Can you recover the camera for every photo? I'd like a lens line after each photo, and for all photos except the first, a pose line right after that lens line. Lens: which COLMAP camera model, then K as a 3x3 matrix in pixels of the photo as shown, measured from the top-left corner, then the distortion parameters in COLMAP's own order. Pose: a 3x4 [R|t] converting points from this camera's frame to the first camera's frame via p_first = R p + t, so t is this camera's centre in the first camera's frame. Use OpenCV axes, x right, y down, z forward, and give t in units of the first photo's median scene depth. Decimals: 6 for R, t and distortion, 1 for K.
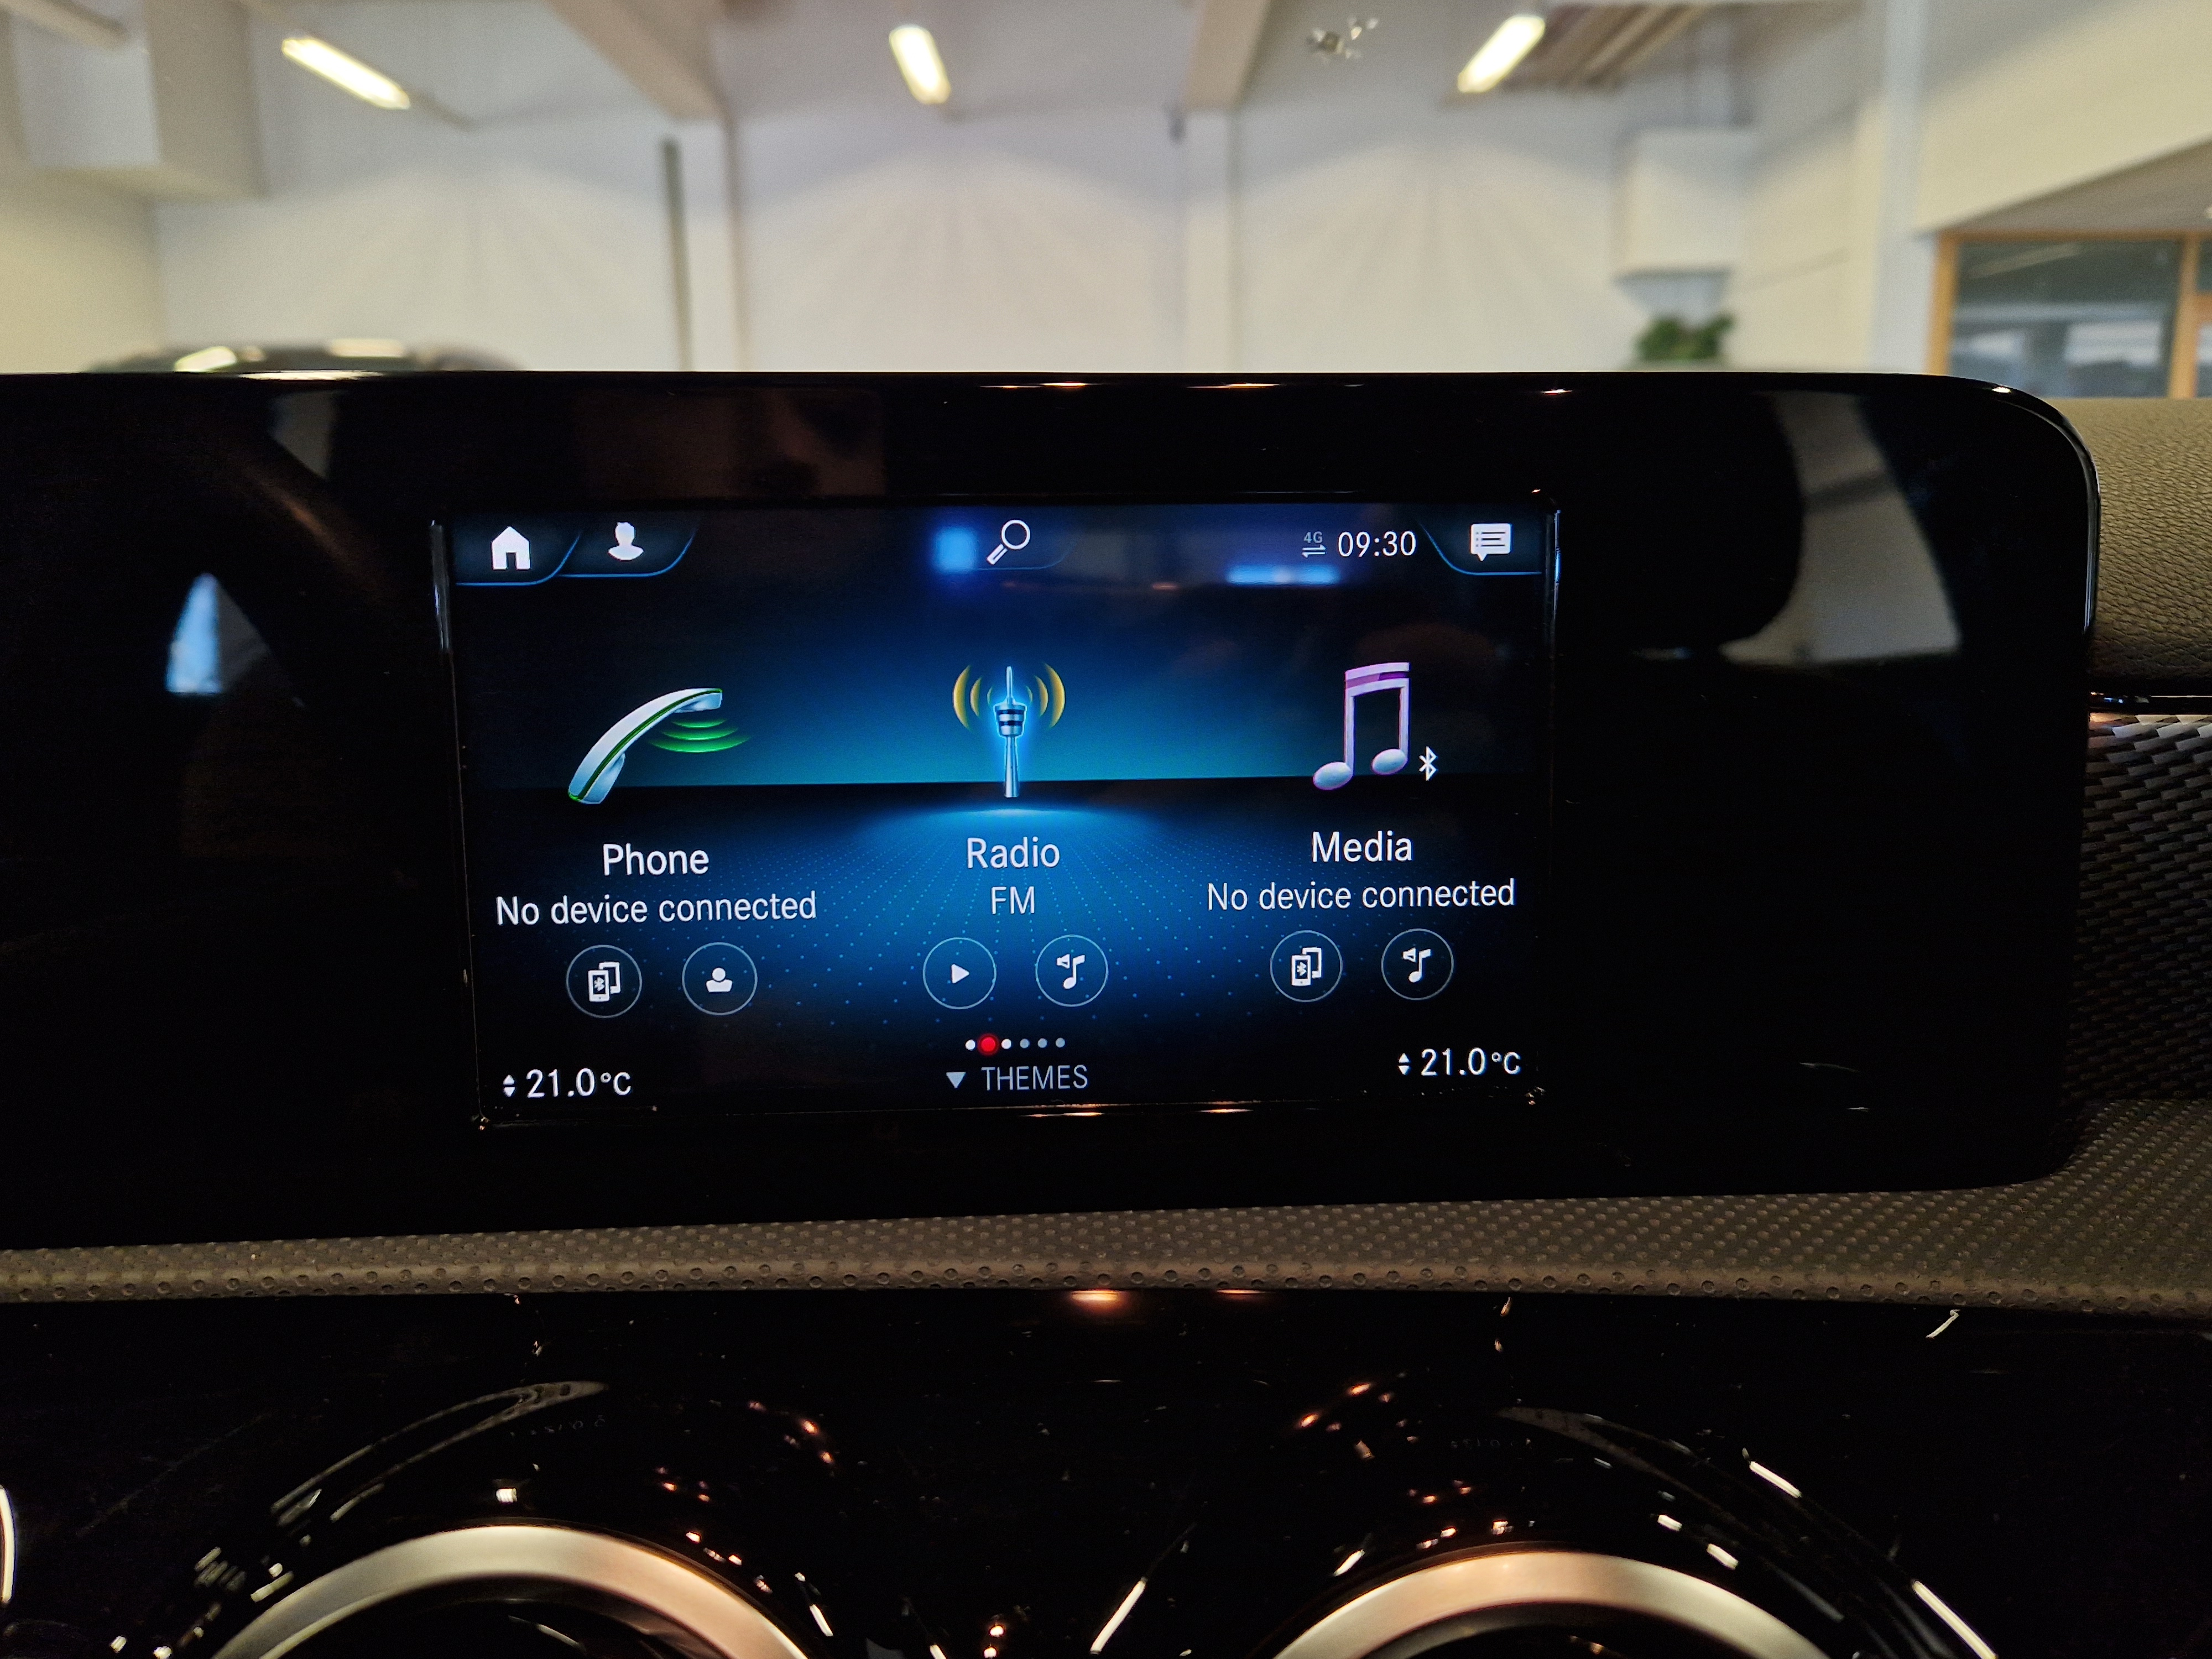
lens RADIAL K [[1608.0, 0, 1097.8], [0, 1608.0, 834.6], [0, 0, 1]] dist [0.091814, -0.087577]
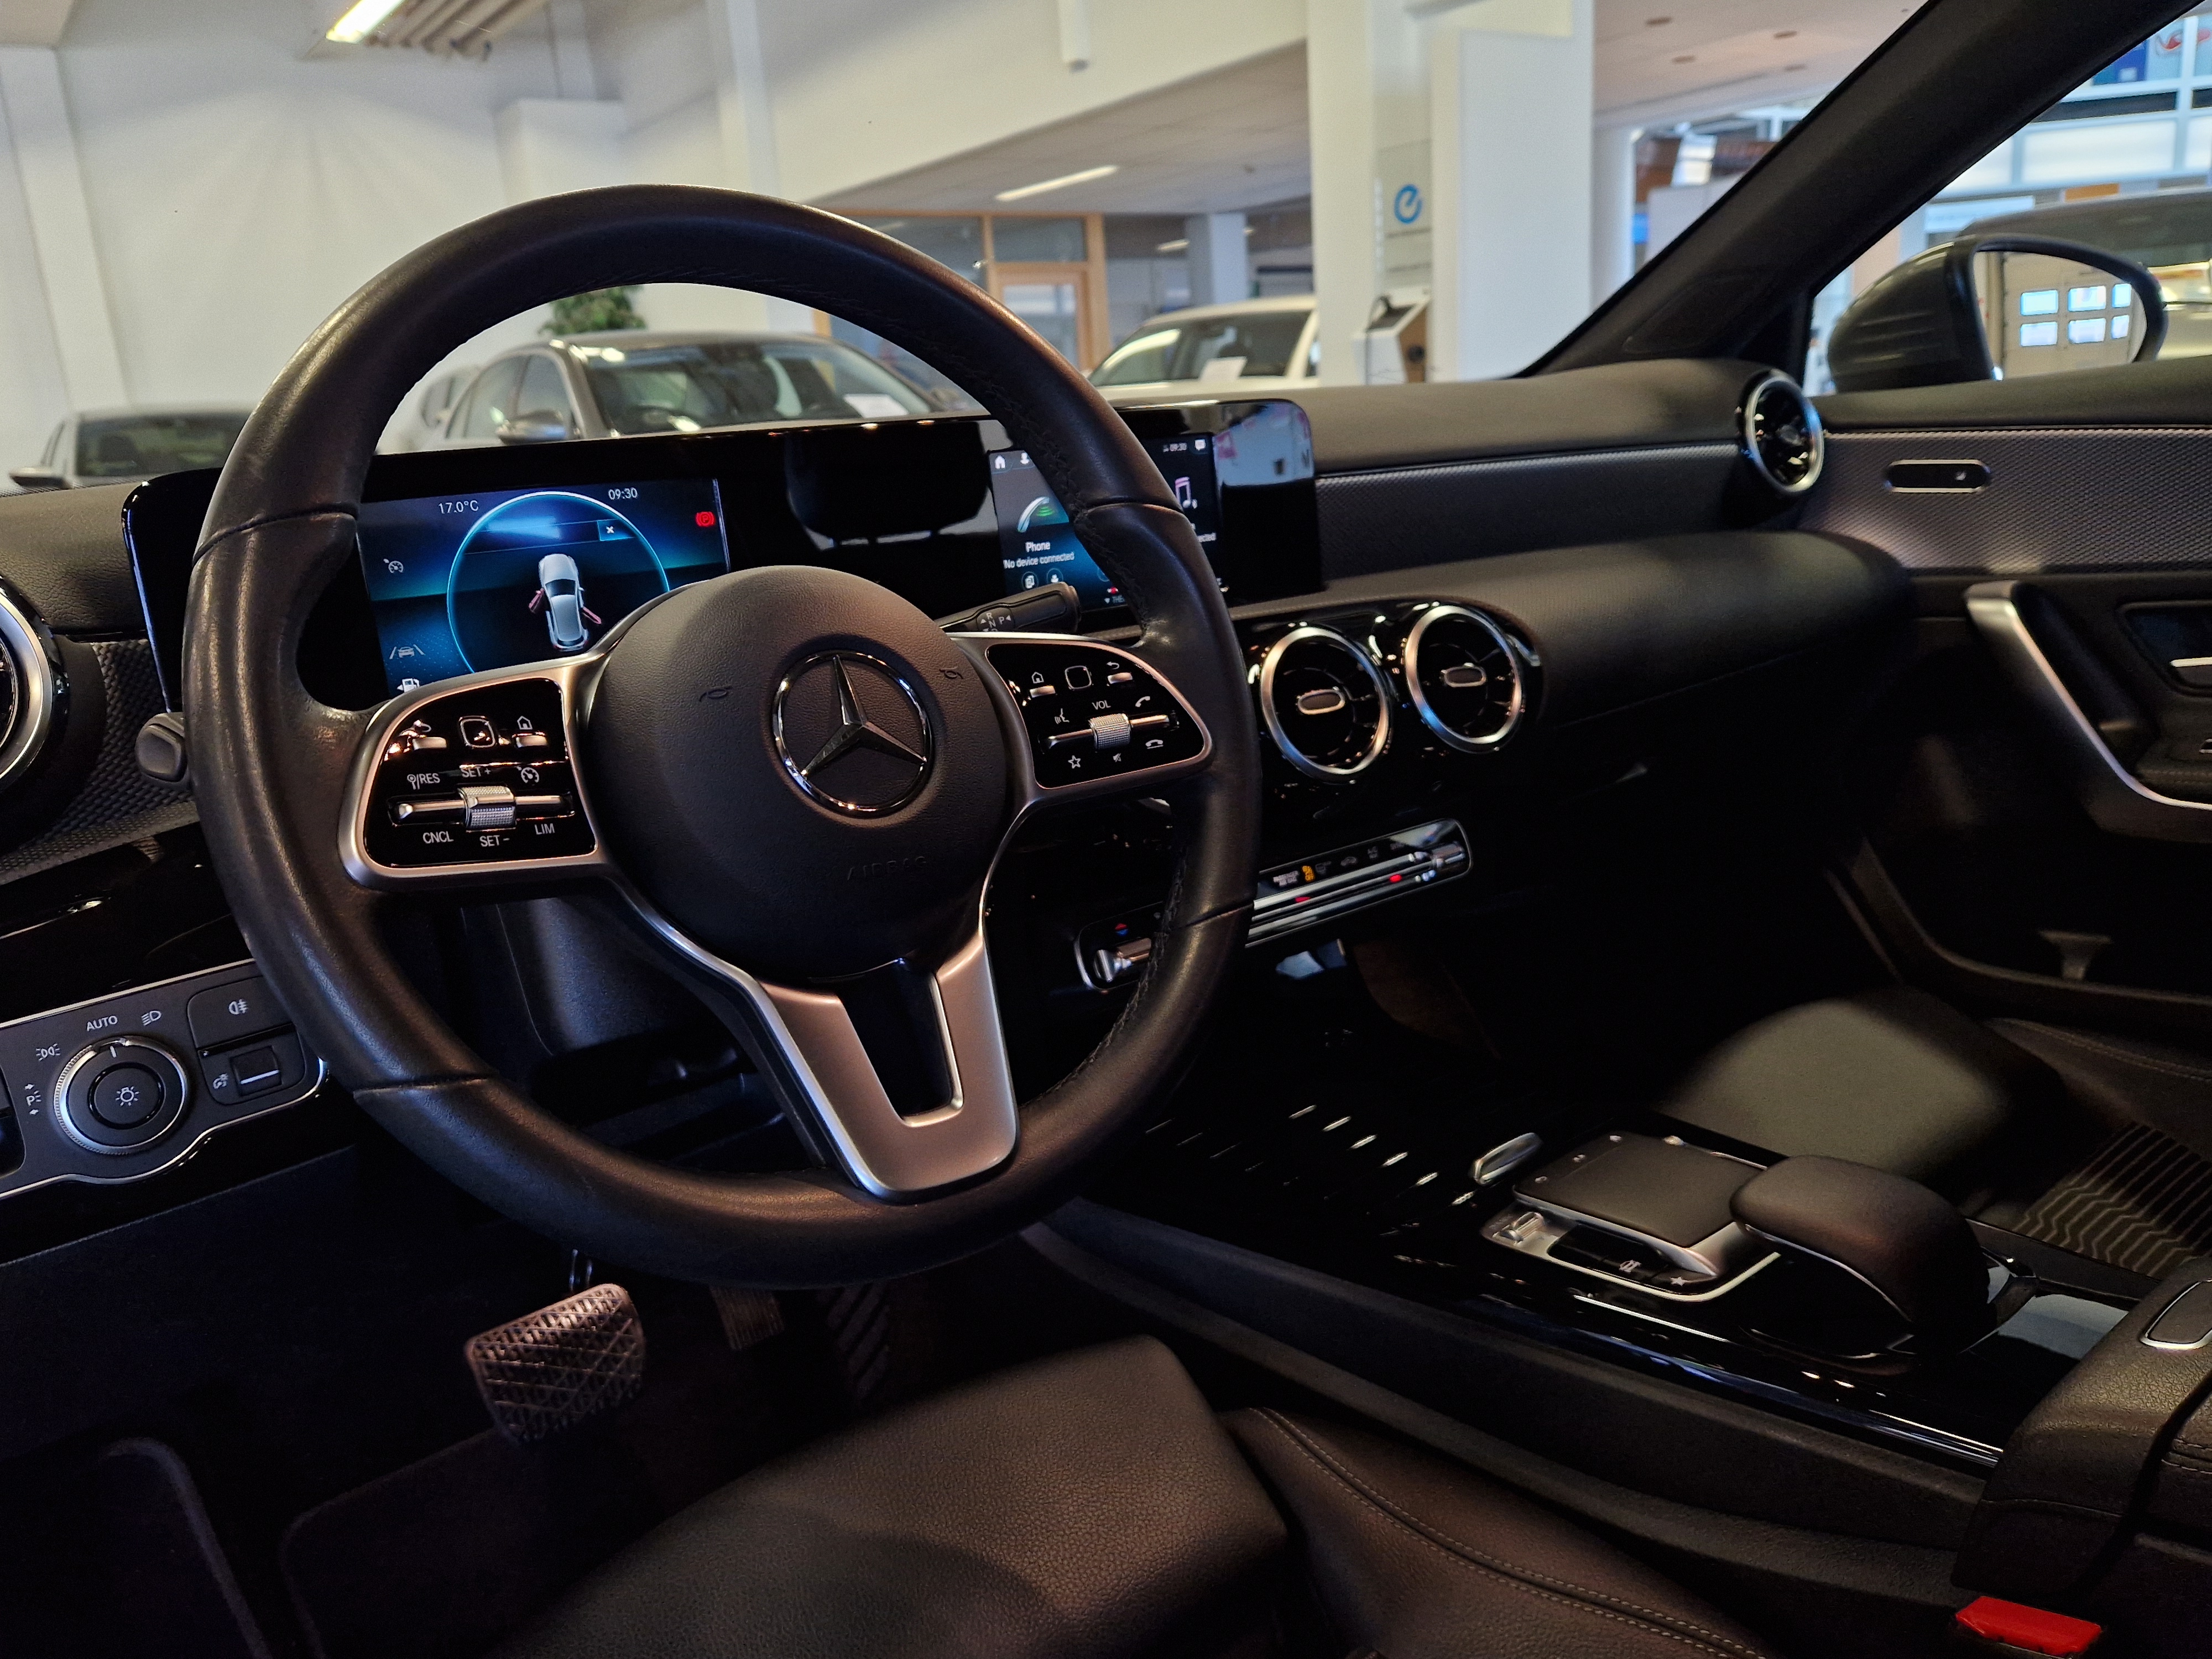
lens RADIAL K [[1605.2, 0, 1098.8], [0, 1605.2, 846.4], [0, 0, 1]] dist [0.095190, -0.090314]
pose [[0.804891, -0.197756, 0.559503, -2.326307], [0.179643, 0.979799, 0.087879, 0.383620], [-0.565578, 0.029778, 0.824157, -2.051272]]
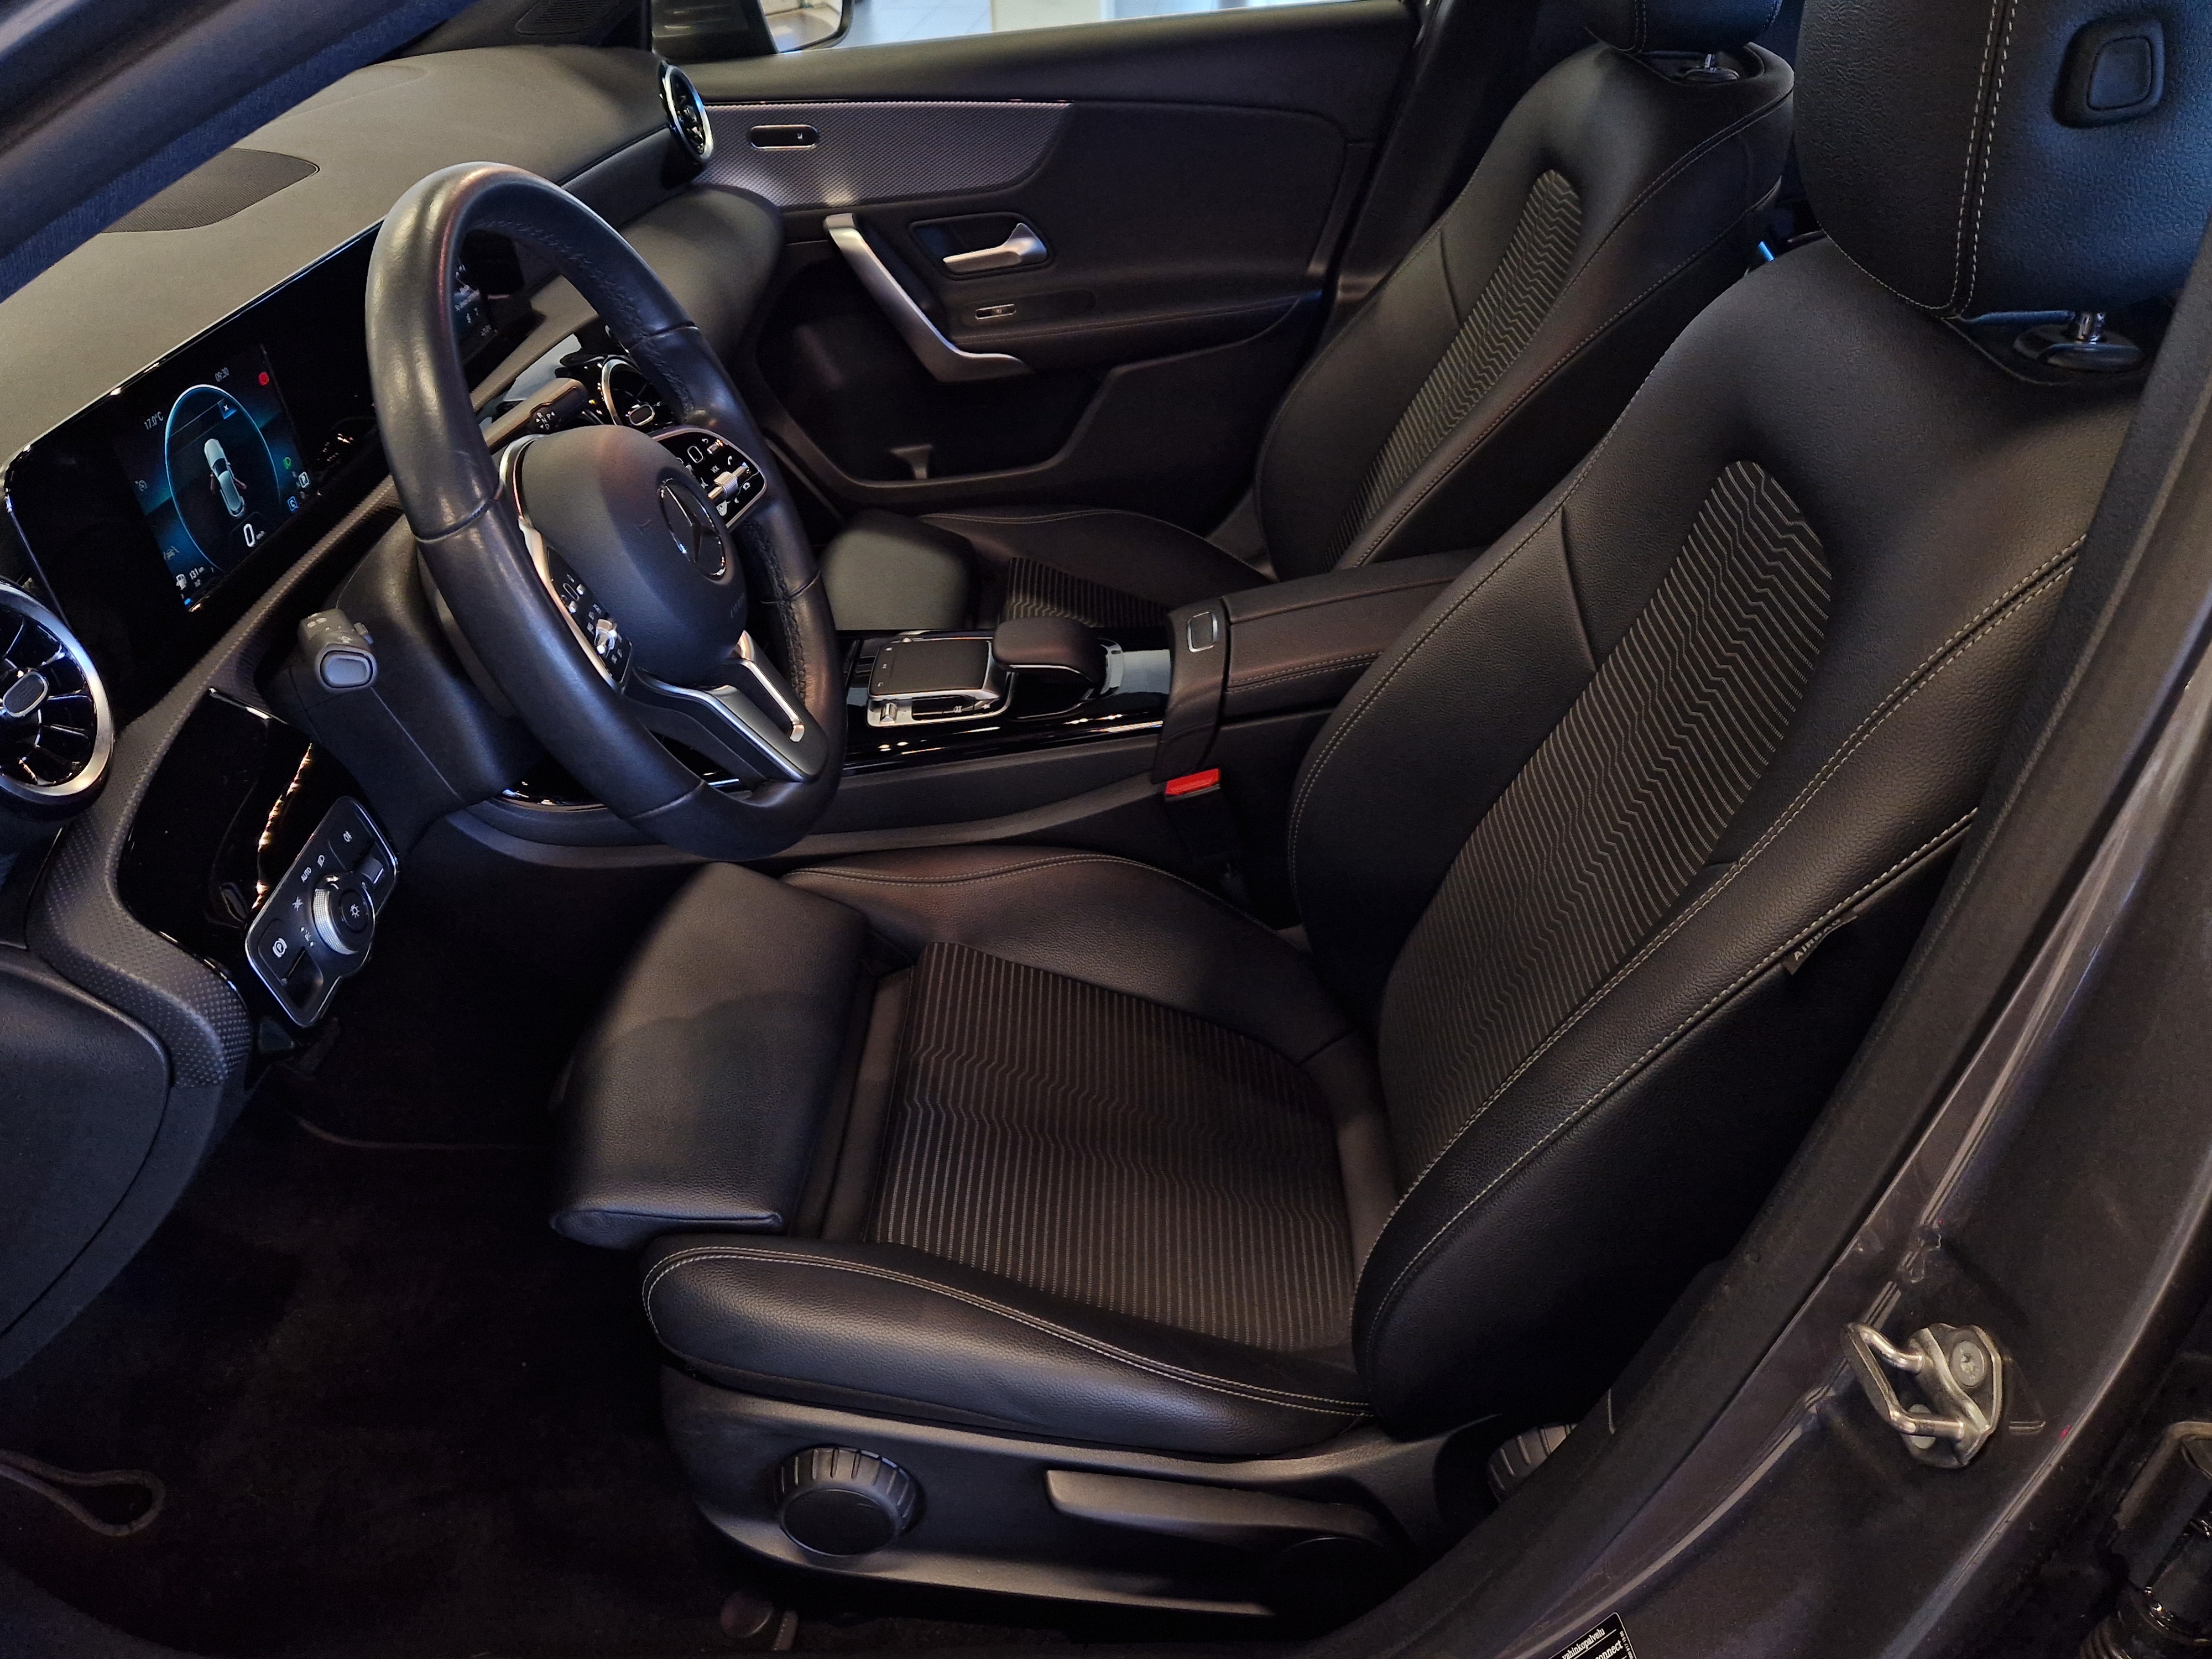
lens RADIAL K [[1605.2, 0, 1098.8], [0, 1605.2, 846.4], [0, 0, 1]] dist [0.095190, -0.090314]
pose [[0.064408, -0.554159, 0.829915, -4.686561], [0.231306, 0.817284, 0.527773, -0.770417], [-0.970747, 0.157971, 0.180820, -1.445683]]
